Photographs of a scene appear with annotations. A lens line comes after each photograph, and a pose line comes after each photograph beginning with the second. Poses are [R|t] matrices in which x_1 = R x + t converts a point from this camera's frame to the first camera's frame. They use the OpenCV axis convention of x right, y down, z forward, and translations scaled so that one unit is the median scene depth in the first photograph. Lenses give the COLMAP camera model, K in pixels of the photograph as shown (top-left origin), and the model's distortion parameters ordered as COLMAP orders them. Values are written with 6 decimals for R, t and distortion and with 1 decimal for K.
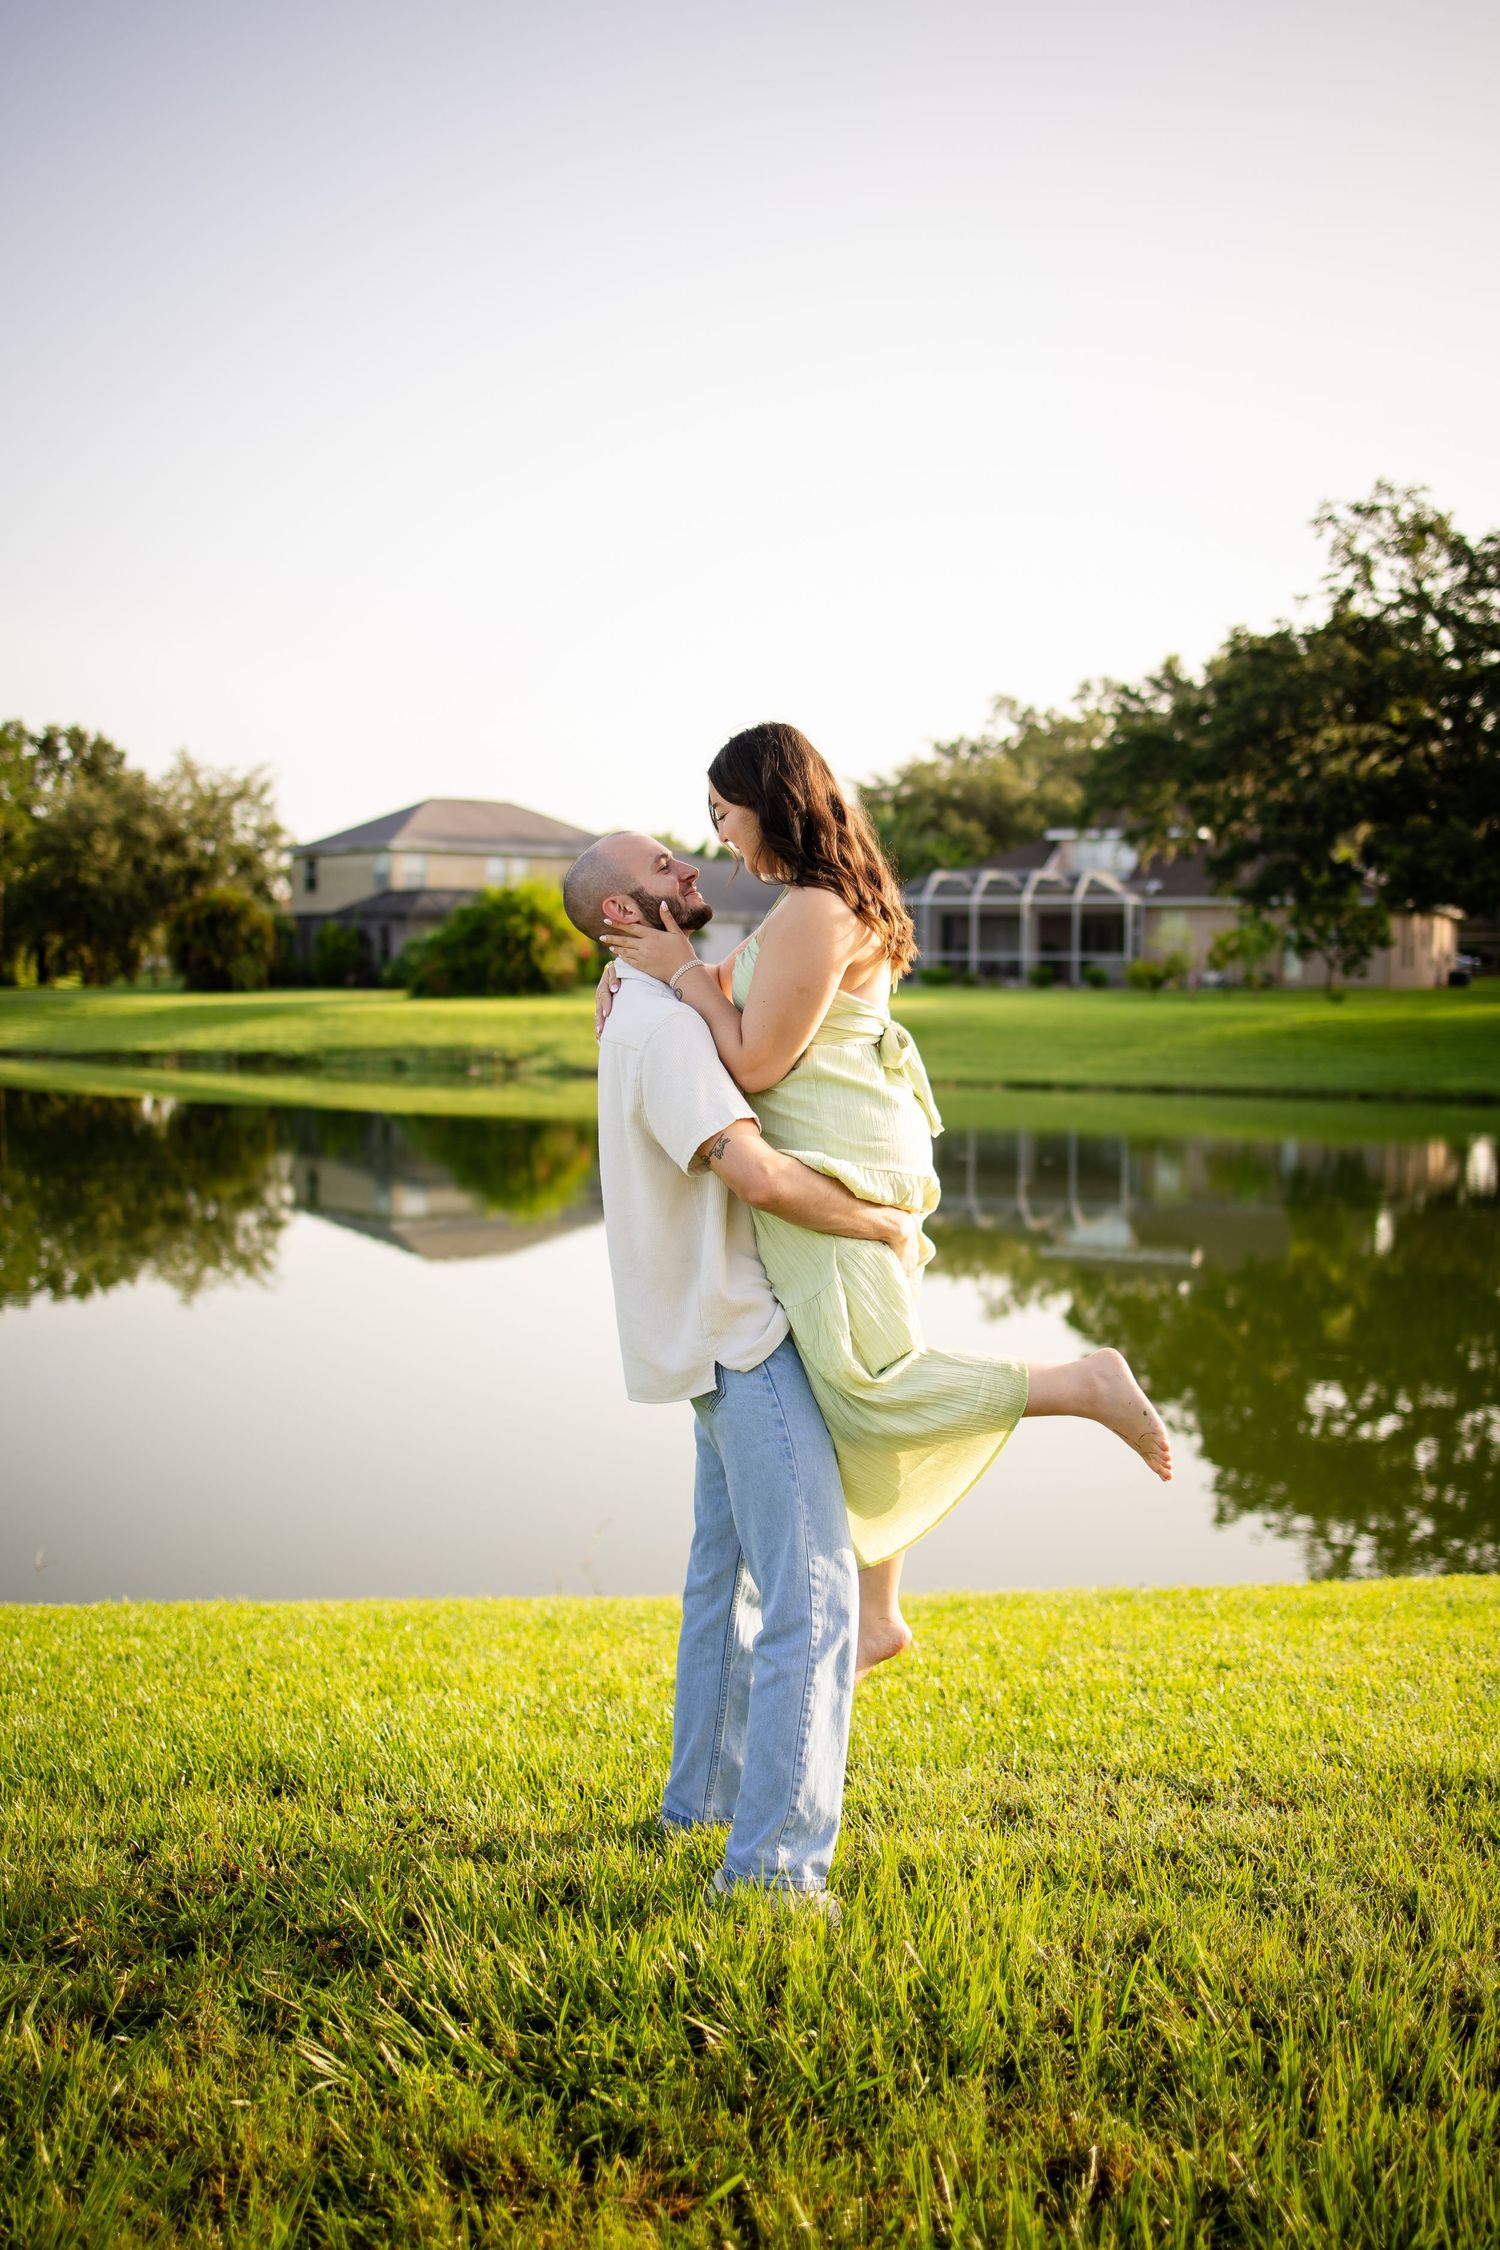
lens RADIAL K [[2451.7, 0, 749.0], [0, 2451.7, 1135.6], [0, 0, 1]] dist [-0.049905, 0.004118]
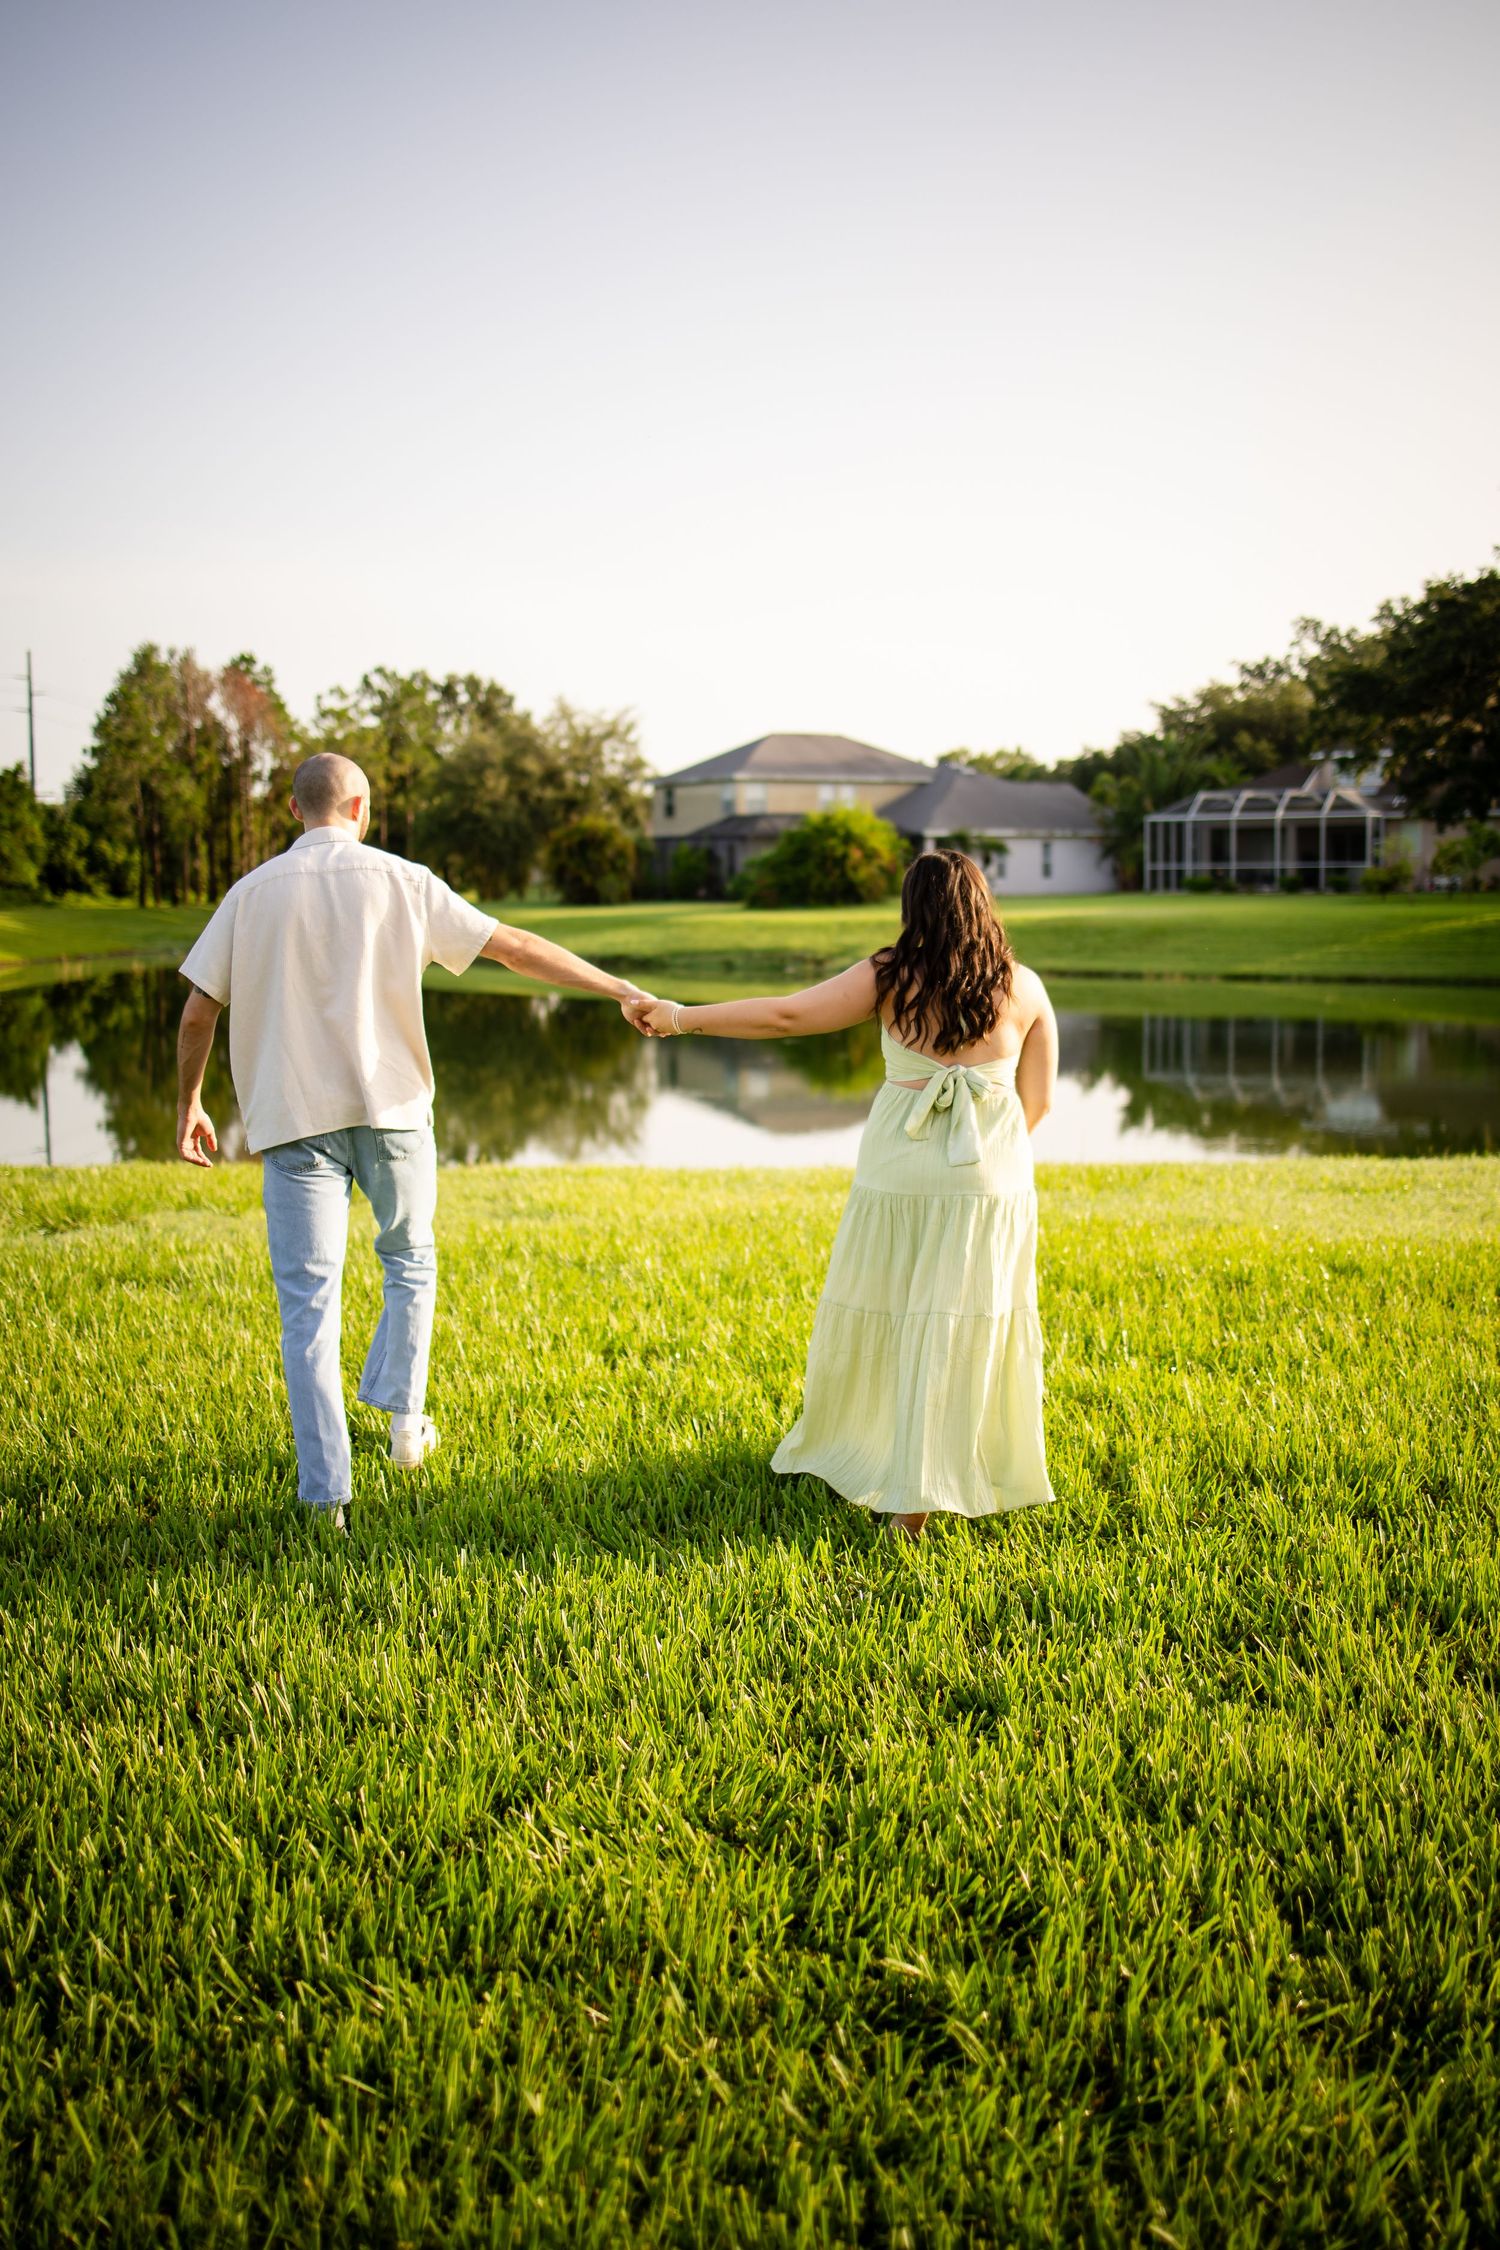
lens RADIAL K [[2335.4, 0, 759.2], [0, 2335.4, 1118.7], [0, 0, 1]] dist [-0.044273, -0.015411]
pose [[0.988457, -0.000186, -0.151504, 0.034763], [0.005796, 0.999314, 0.036583, 0.003708], [0.151393, -0.037039, 0.987779, -0.104622]]
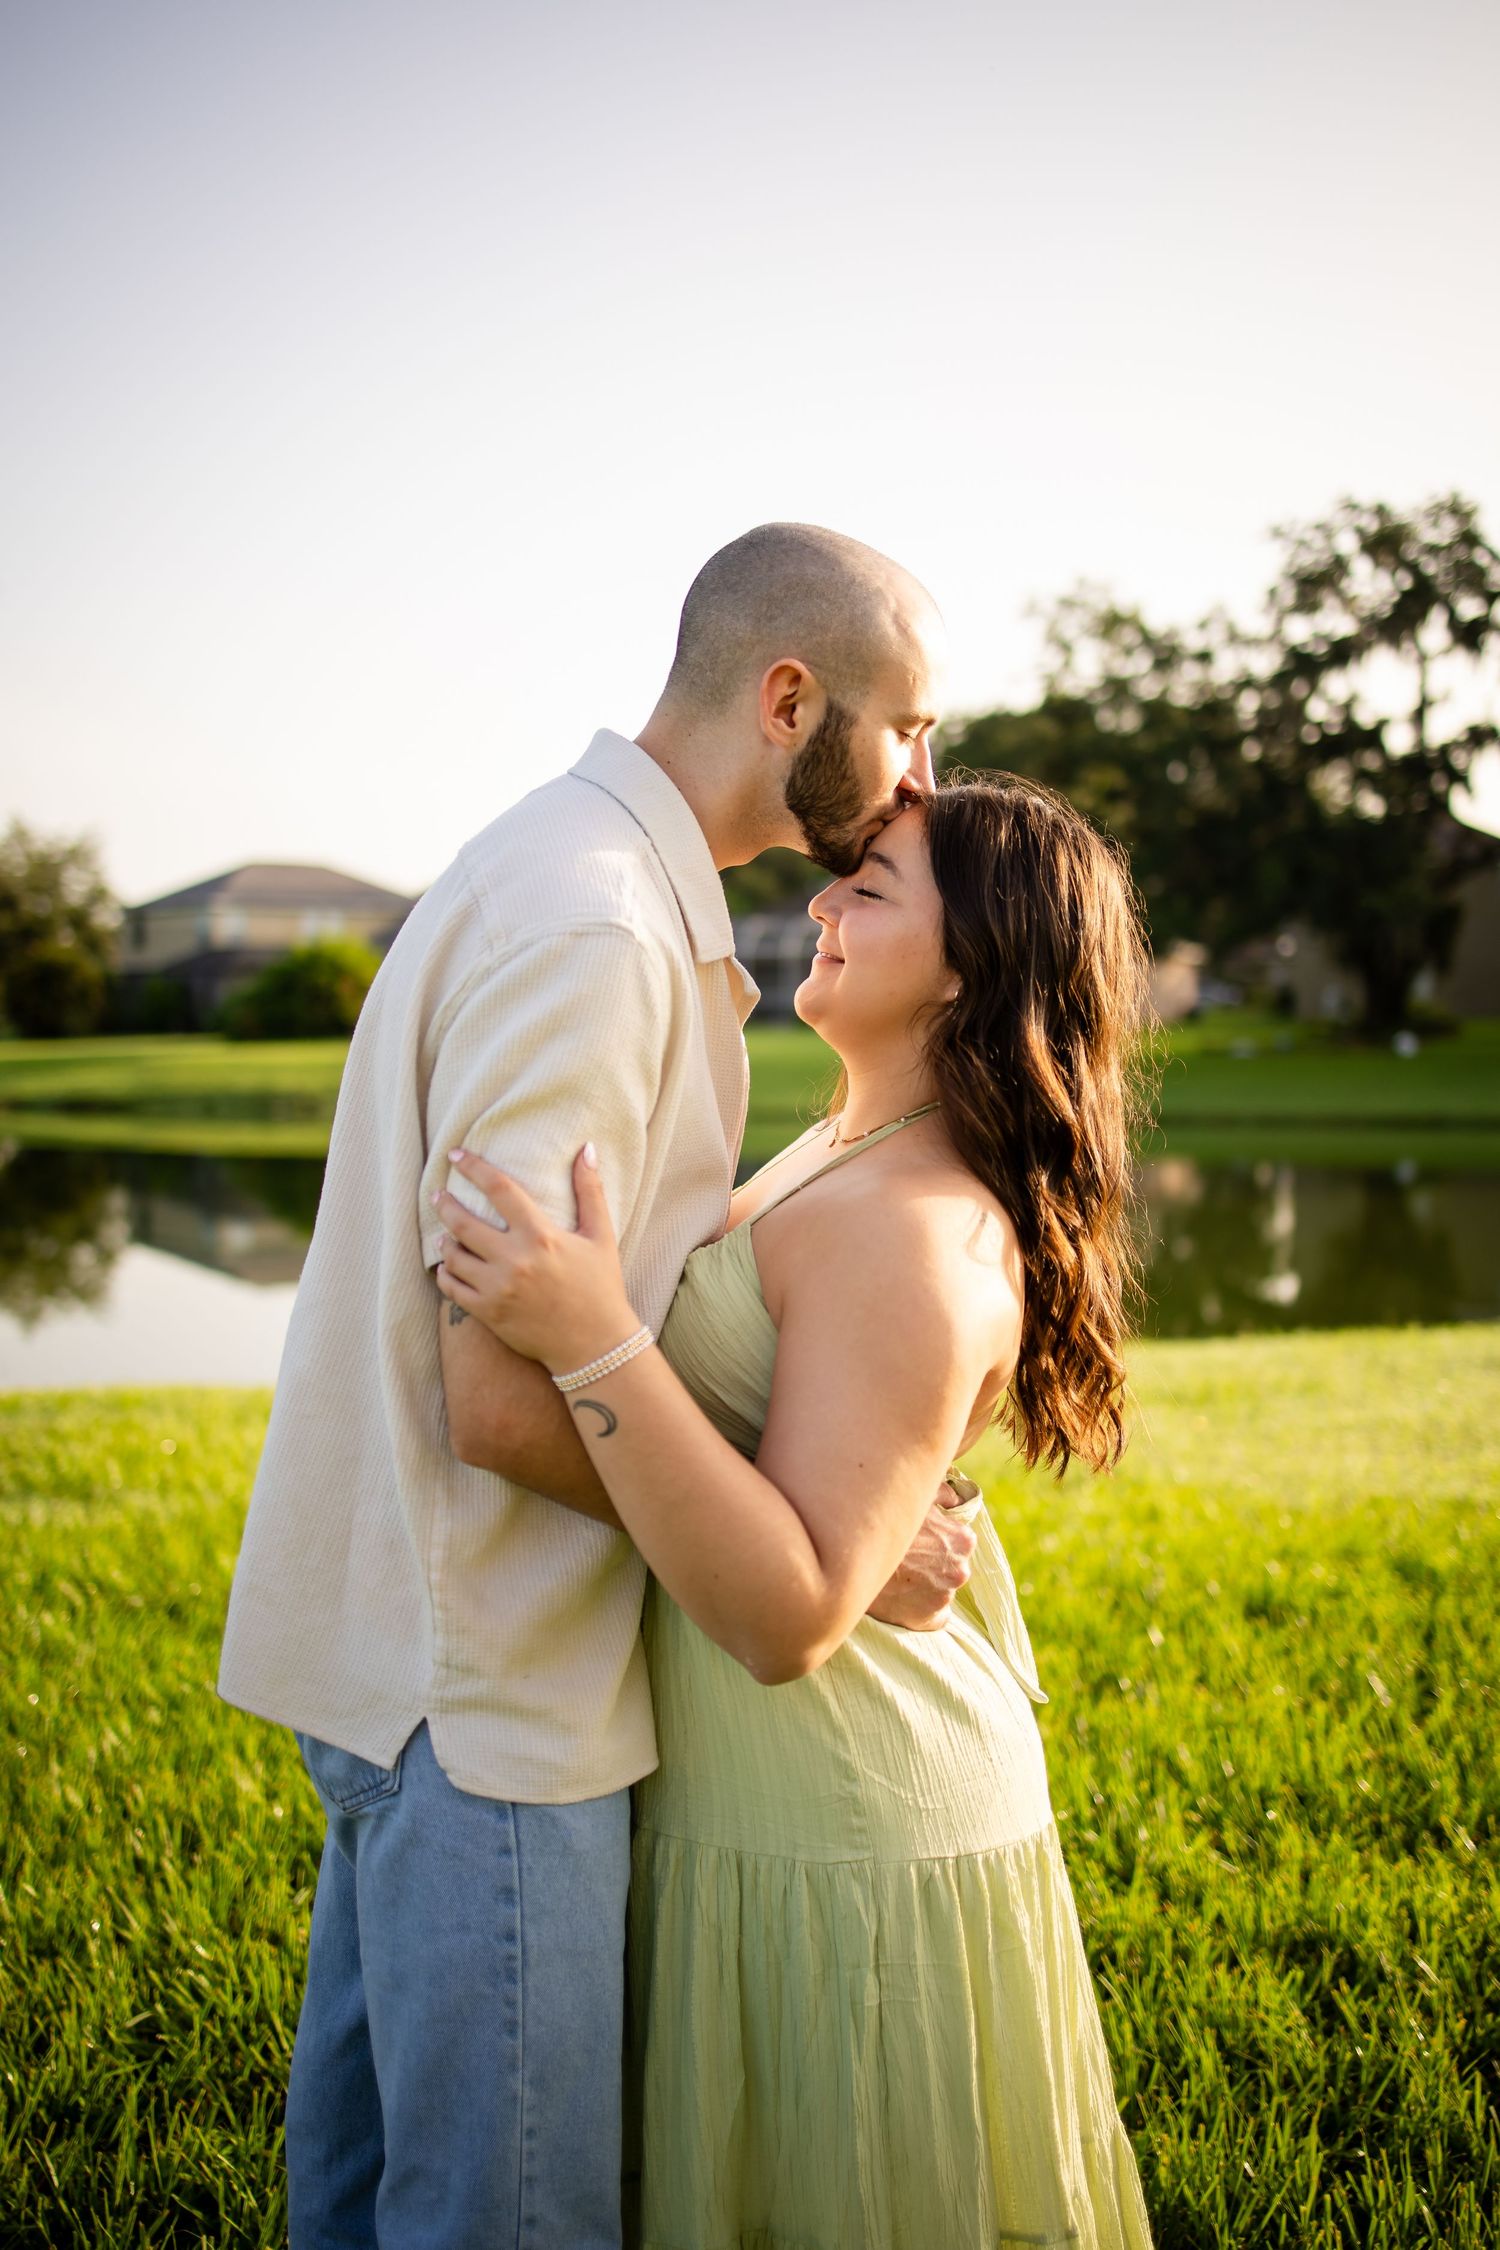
lens RADIAL K [[2408.4, 0, 758.9], [0, 2408.4, 1126.9], [0, 0, 1]] dist [-0.072053, 0.105448]
pose [[0.997669, -0.017942, 0.065840, 0.024052], [0.019122, 0.999667, -0.017338, 0.002658], [-0.065507, 0.018556, 0.997680, -0.071760]]
